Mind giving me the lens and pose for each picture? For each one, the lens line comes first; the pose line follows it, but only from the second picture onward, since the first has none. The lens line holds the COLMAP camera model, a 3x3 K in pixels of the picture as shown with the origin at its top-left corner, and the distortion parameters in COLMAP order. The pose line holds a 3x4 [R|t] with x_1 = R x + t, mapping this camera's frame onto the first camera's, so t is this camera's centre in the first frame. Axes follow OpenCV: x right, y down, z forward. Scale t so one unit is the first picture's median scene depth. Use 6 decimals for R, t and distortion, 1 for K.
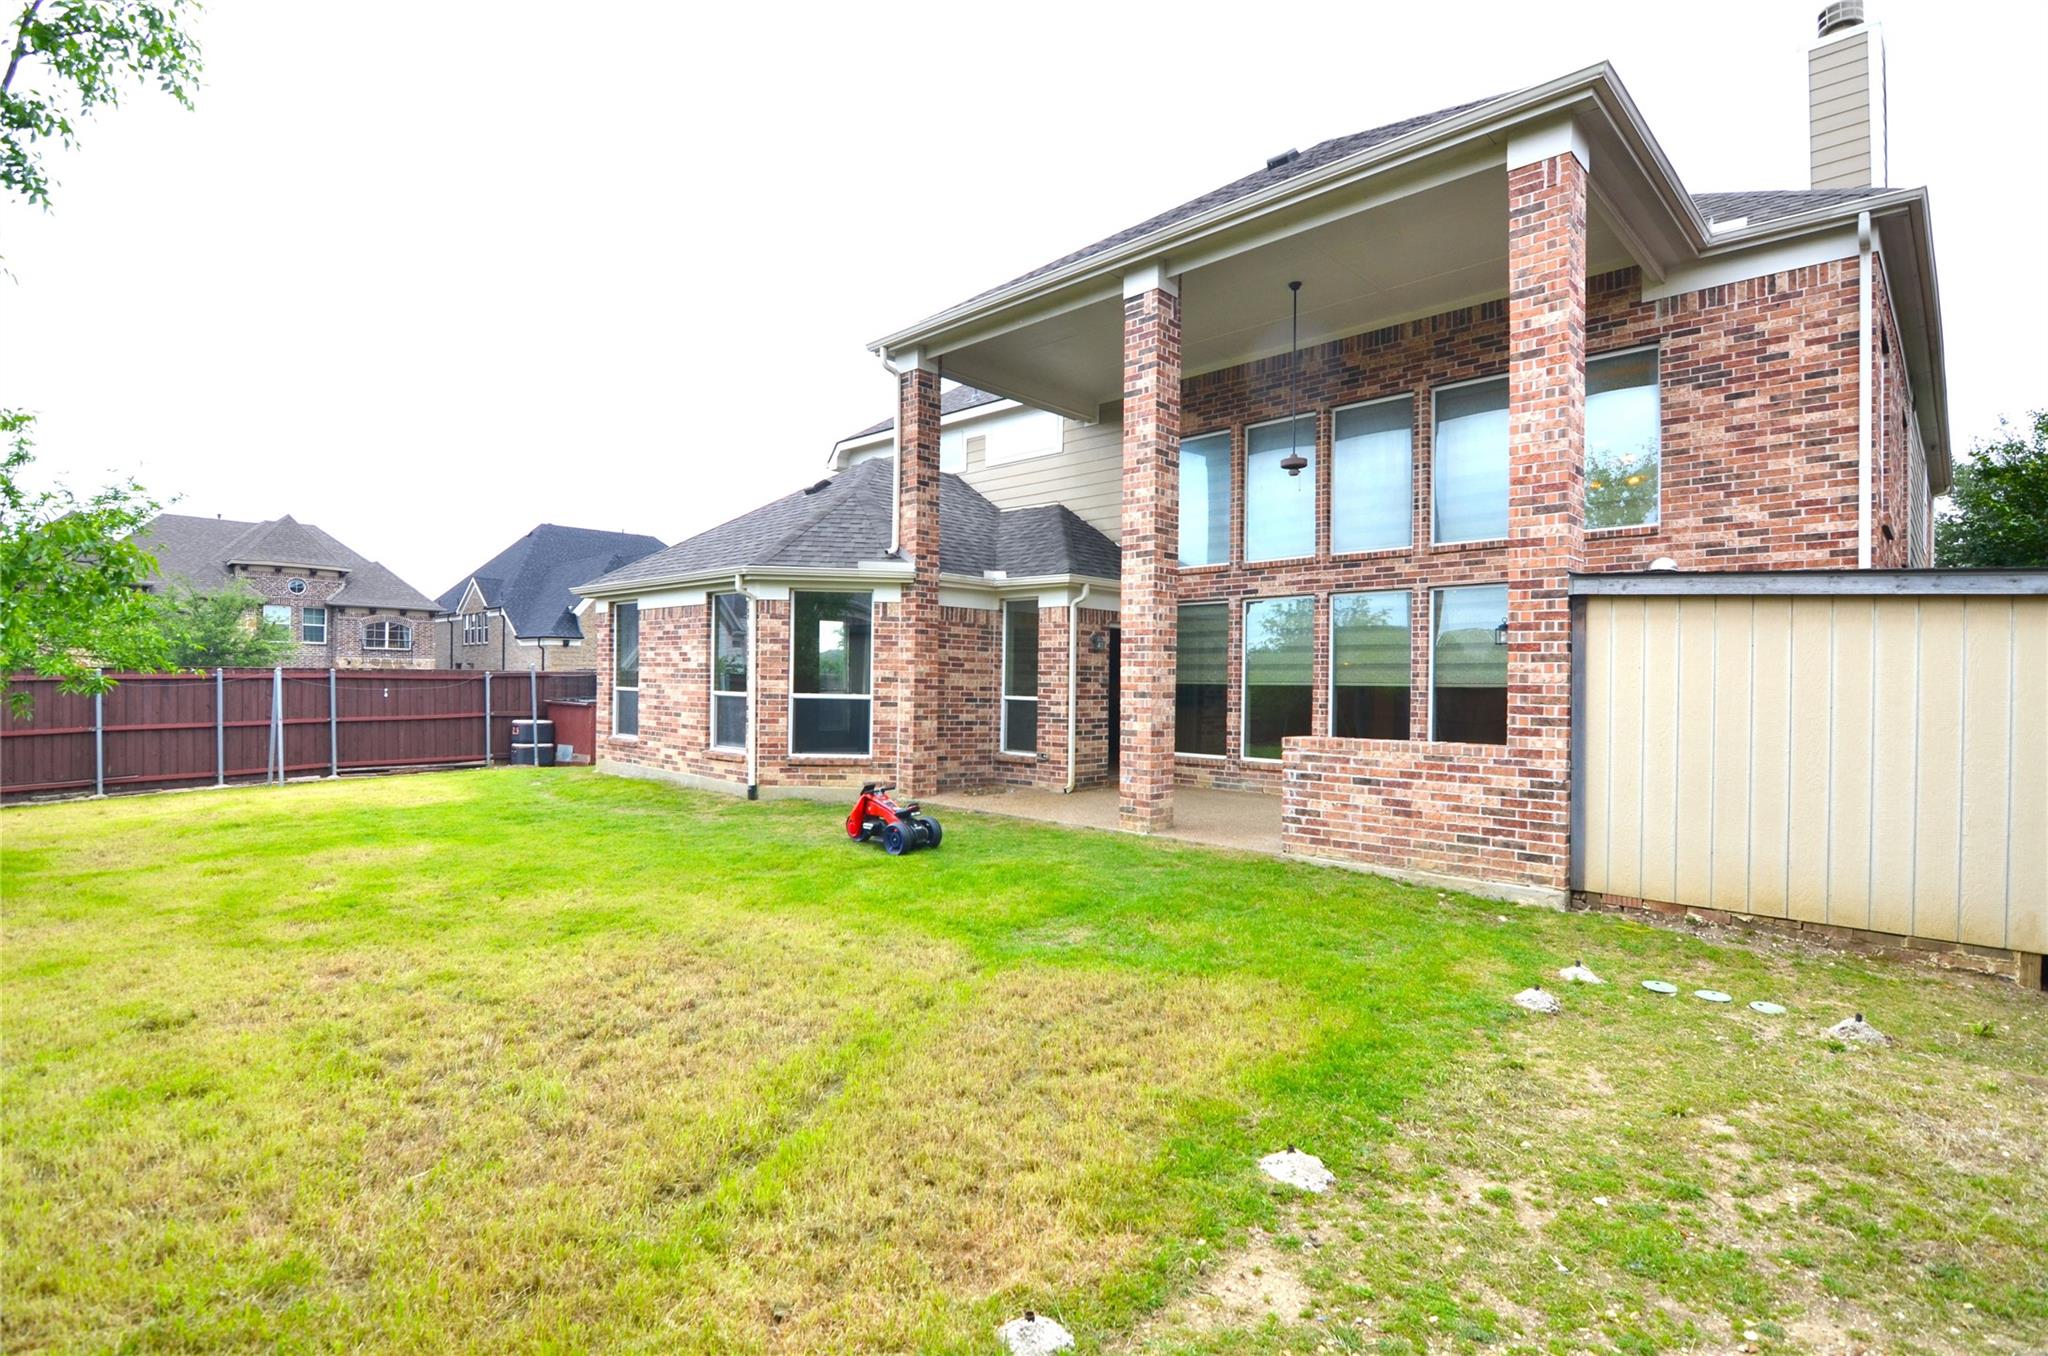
lens RADIAL K [[983.6, 0, 1024.0], [0, 983.6, 678.0], [0, 0, 1]] dist [-0.019447, -0.000311]
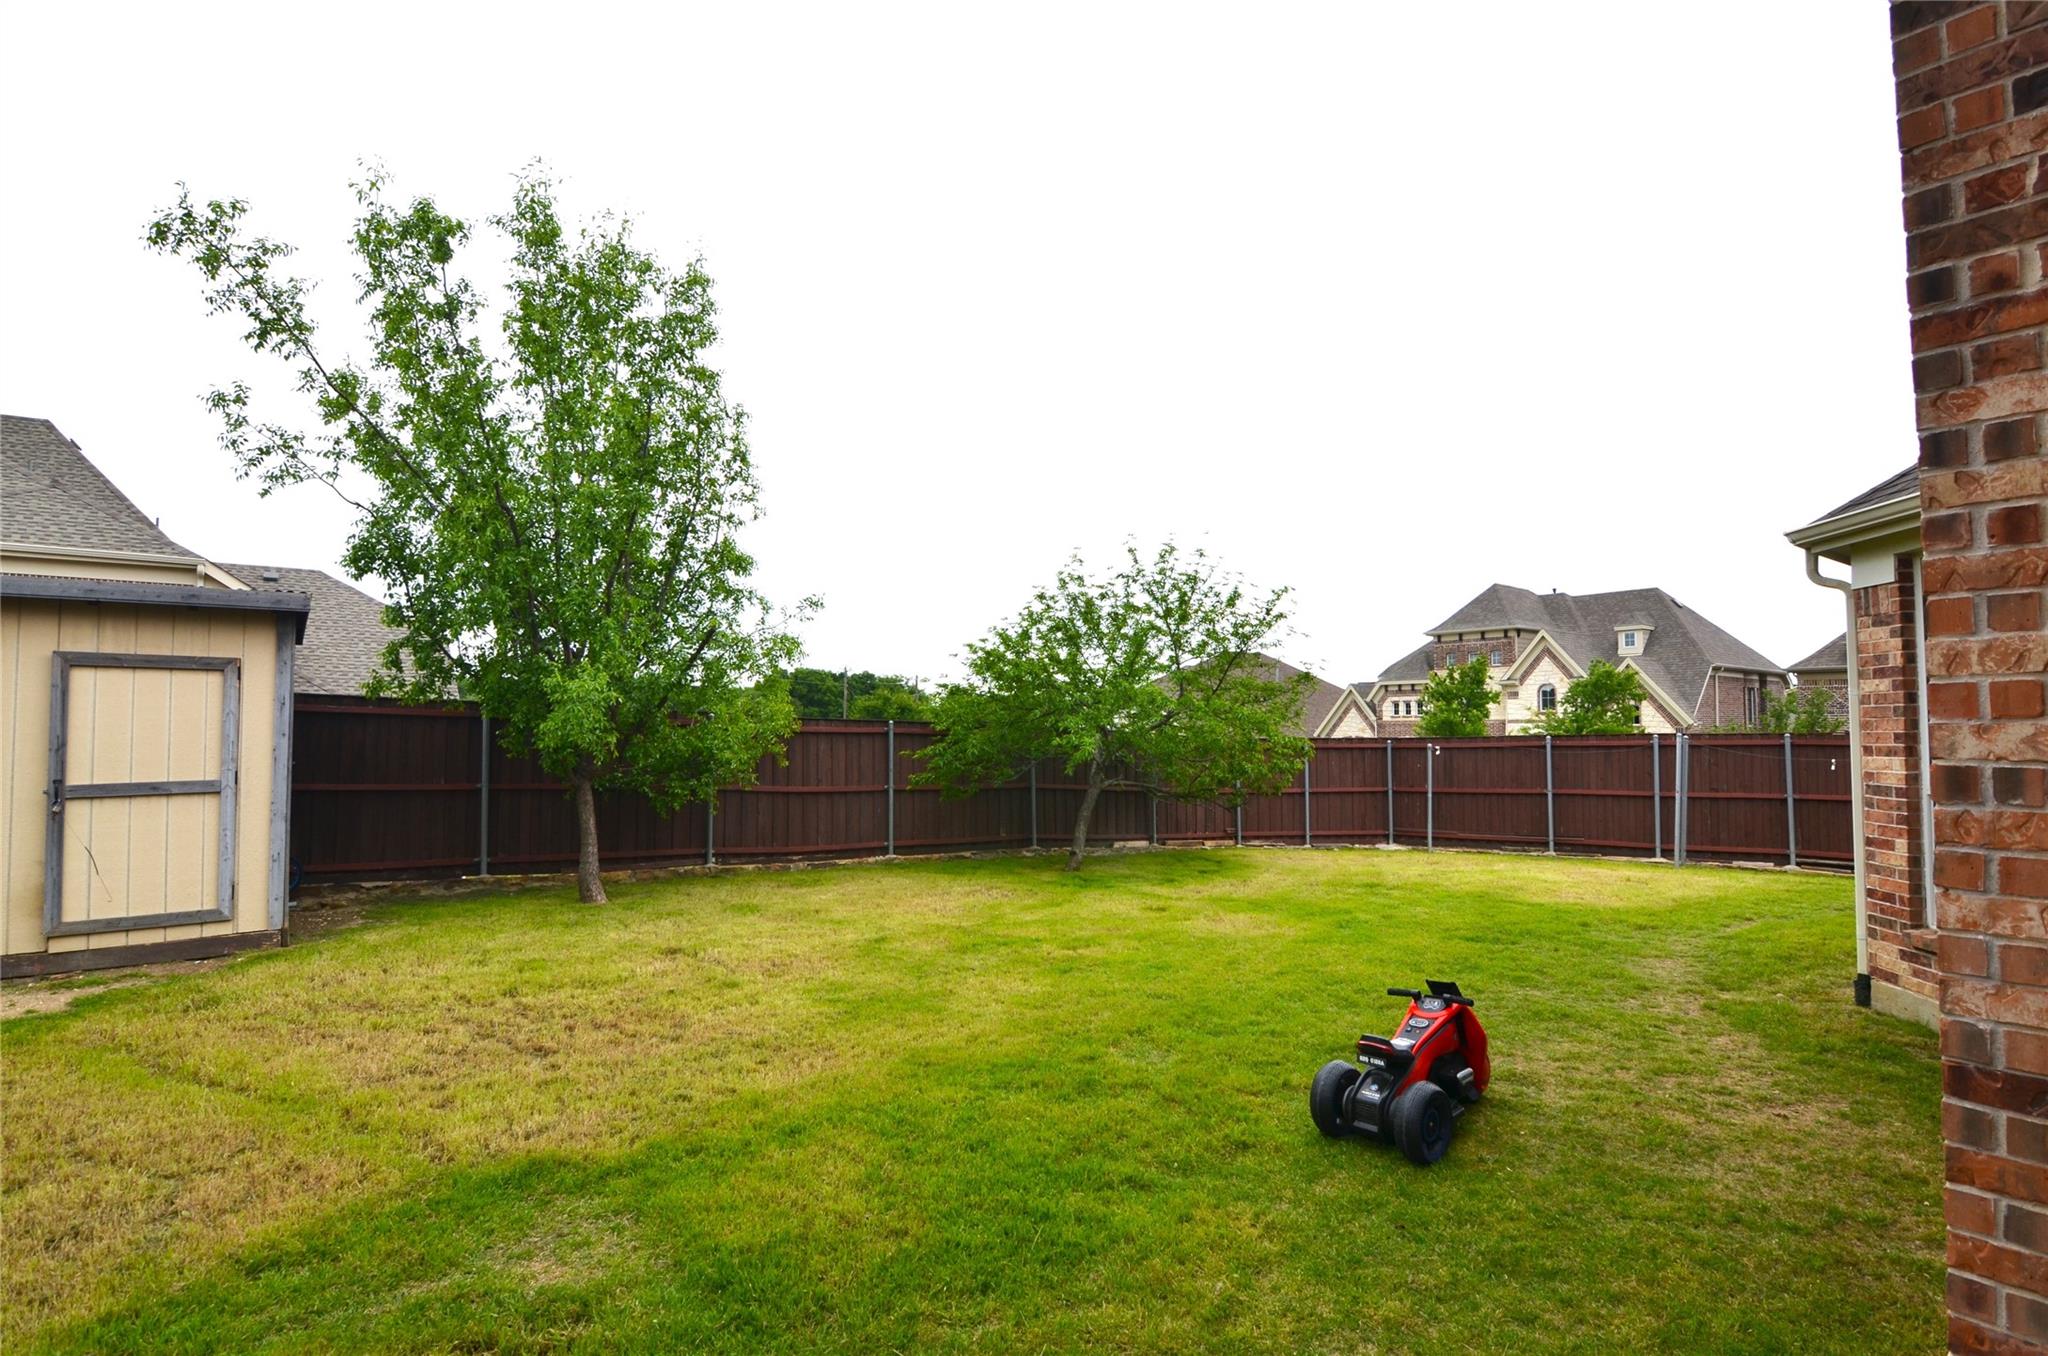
lens RADIAL K [[983.6, 0, 1024.0], [0, 983.6, 678.0], [0, 0, 1]] dist [-0.019447, -0.000311]
pose [[-0.154004, -0.061881, -0.986131, 0.233684], [-0.002433, 0.998058, -0.062250, -0.004631], [0.988067, -0.007188, -0.153856, 0.586636]]
